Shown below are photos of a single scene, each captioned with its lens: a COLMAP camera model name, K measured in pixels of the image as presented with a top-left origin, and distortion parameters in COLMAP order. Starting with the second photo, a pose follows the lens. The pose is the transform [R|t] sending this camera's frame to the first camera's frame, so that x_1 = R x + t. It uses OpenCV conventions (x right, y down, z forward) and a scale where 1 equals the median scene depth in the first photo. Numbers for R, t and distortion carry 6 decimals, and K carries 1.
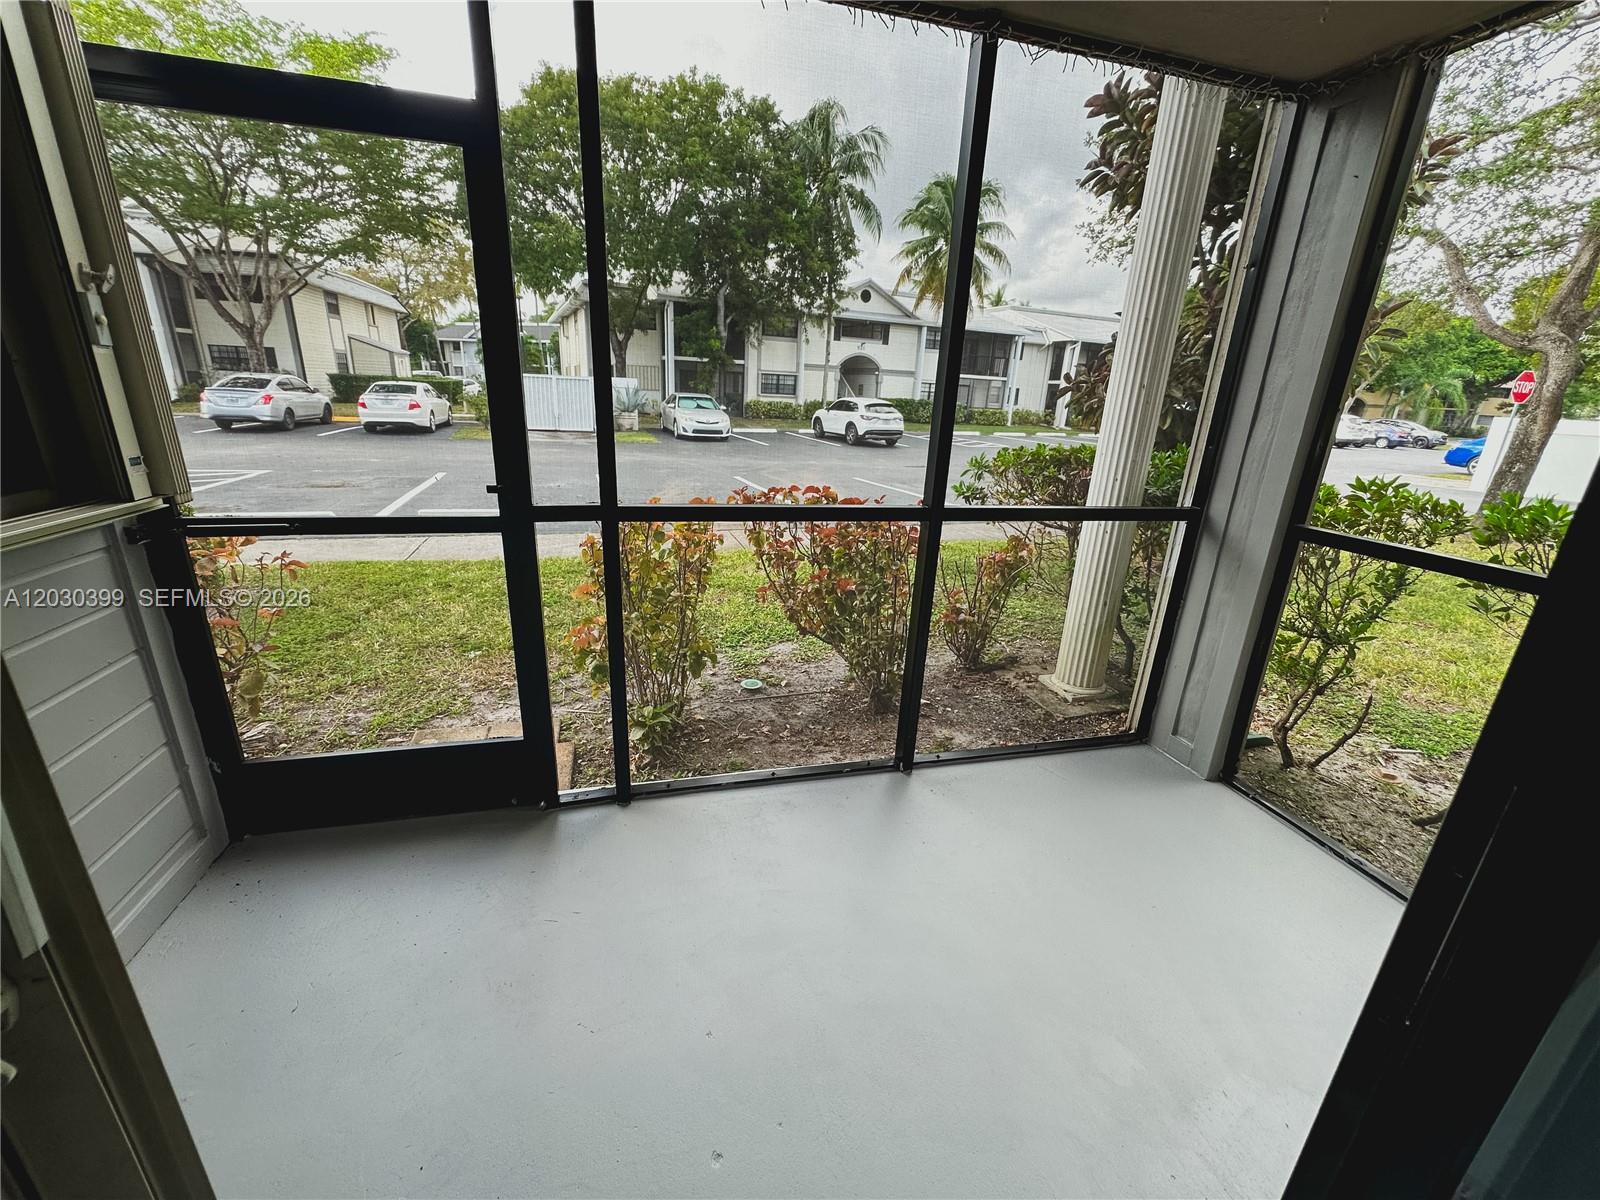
lens RADIAL K [[639.8, 0, 800.0], [0, 639.8, 600.0], [0, 0, 1]] dist [-0.012343, 0.000026]
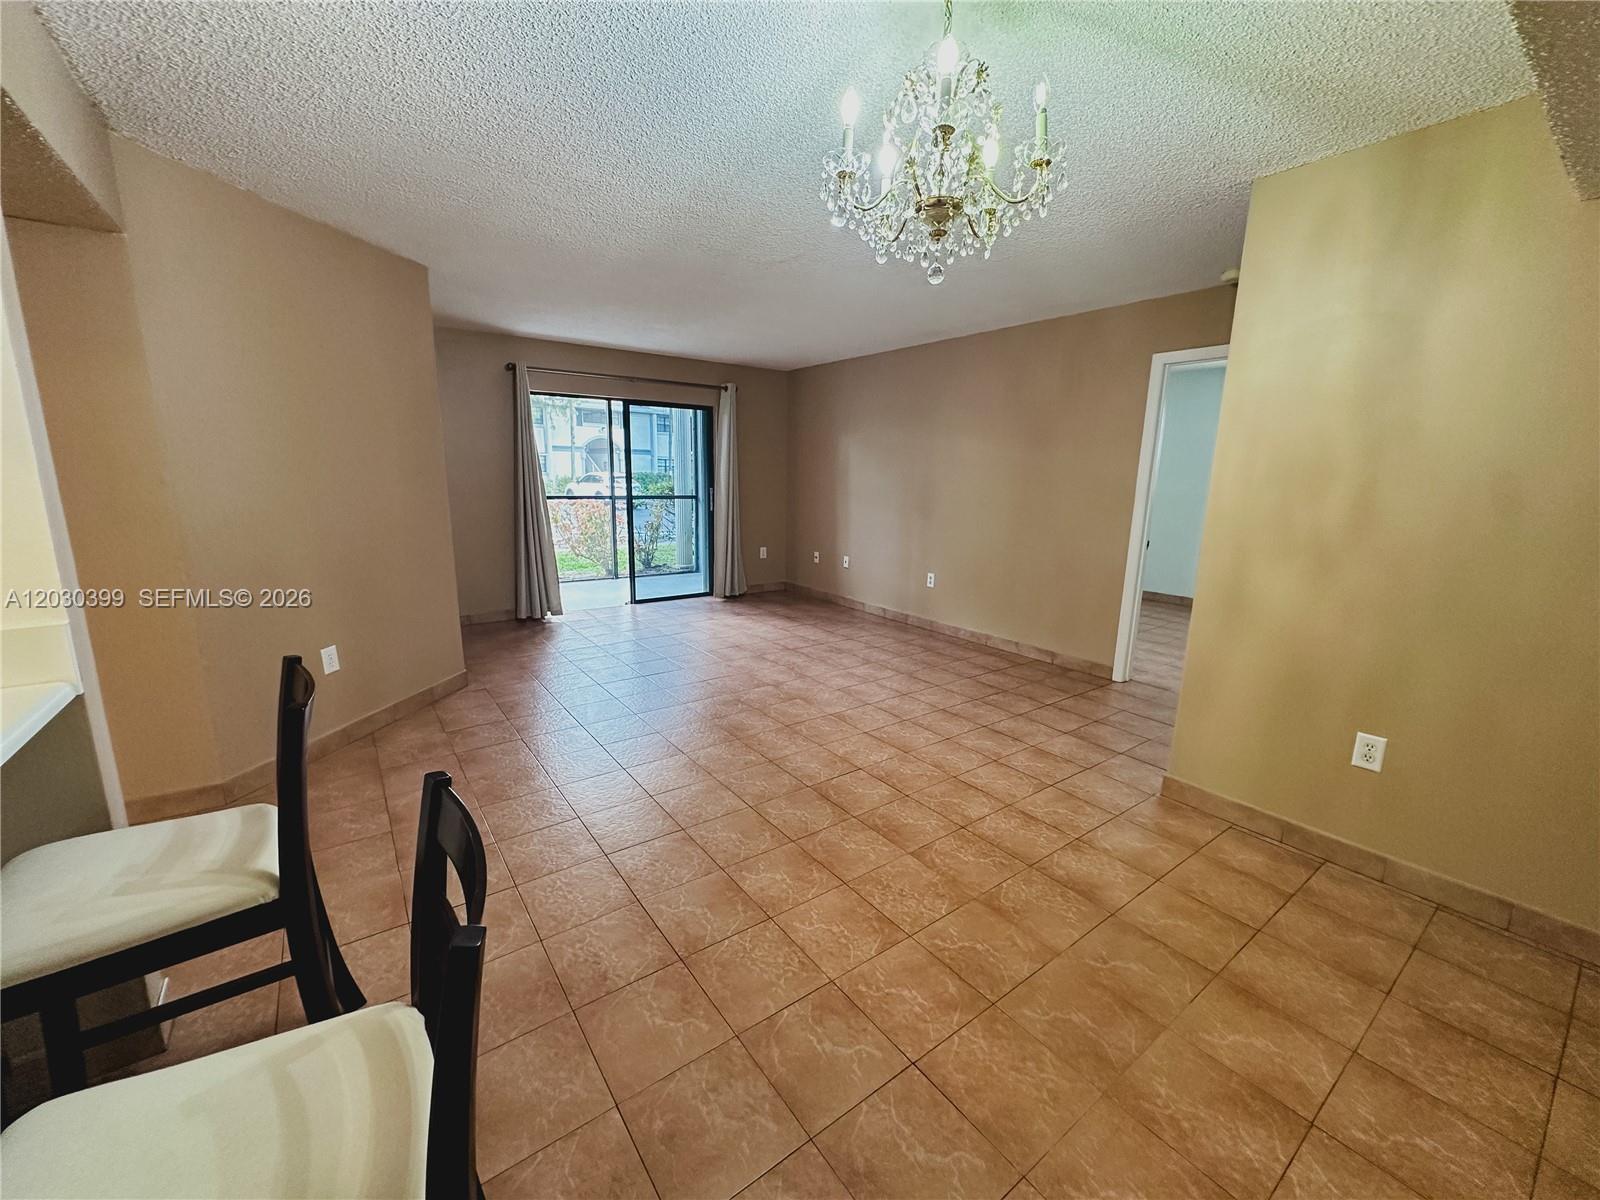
lens RADIAL K [[639.8, 0, 800.0], [0, 639.8, 600.0], [0, 0, 1]] dist [-0.012343, 0.000026]
pose [[0.929962, -0.094197, 0.355383, -0.013400], [0.133486, 0.987167, -0.087650, 0.069750], [-0.342566, 0.128950, 0.930602, -0.200439]]
